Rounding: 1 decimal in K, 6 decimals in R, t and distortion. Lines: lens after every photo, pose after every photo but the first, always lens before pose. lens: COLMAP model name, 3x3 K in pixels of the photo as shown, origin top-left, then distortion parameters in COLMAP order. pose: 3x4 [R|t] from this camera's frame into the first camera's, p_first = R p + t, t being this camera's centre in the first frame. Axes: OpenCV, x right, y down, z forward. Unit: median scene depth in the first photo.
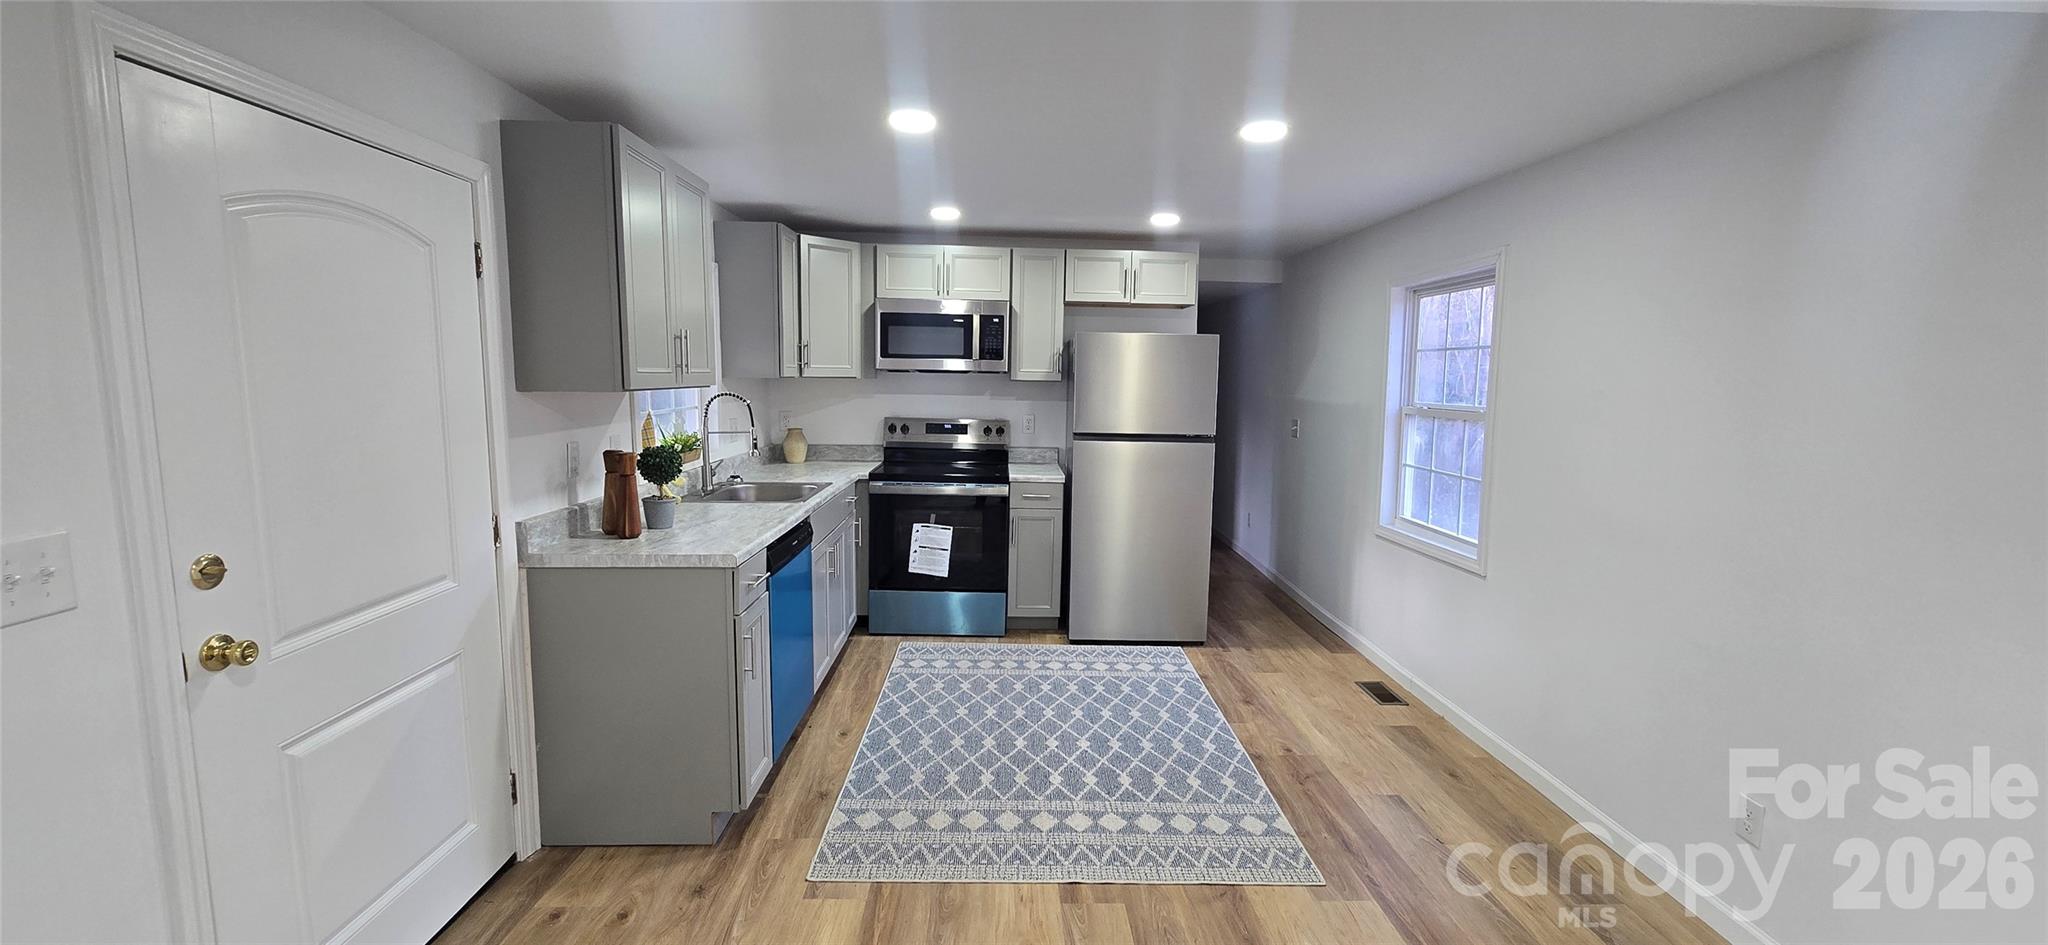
lens RADIAL K [[838.3, 0, 1020.9], [0, 838.3, 477.6], [0, 0, 1]] dist [-0.000096, 0.001004]
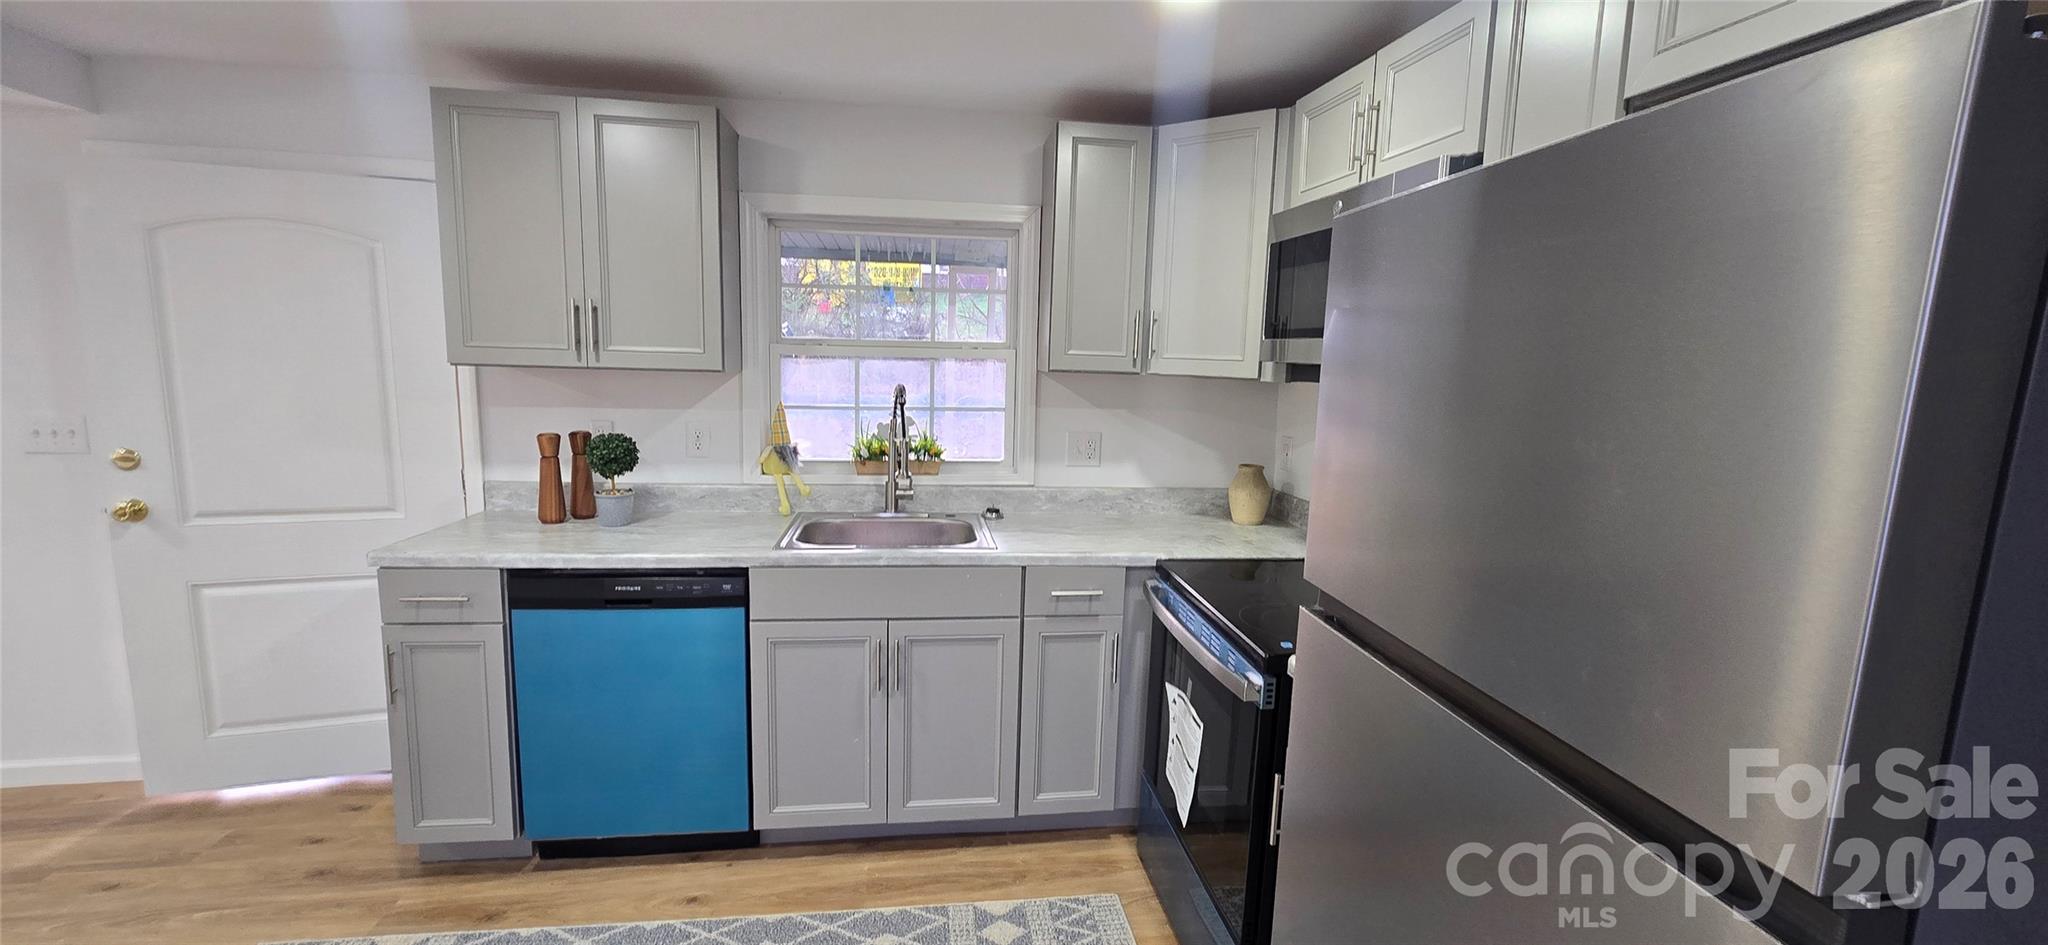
lens RADIAL K [[838.3, 0, 1020.9], [0, 838.3, 477.6], [0, 0, 1]] dist [-0.000096, 0.001004]
pose [[0.102832, 0.135985, -0.985360, 0.319387], [-0.140076, 0.982719, 0.121003, -0.106709], [0.984787, 0.125582, 0.120103, 0.844696]]
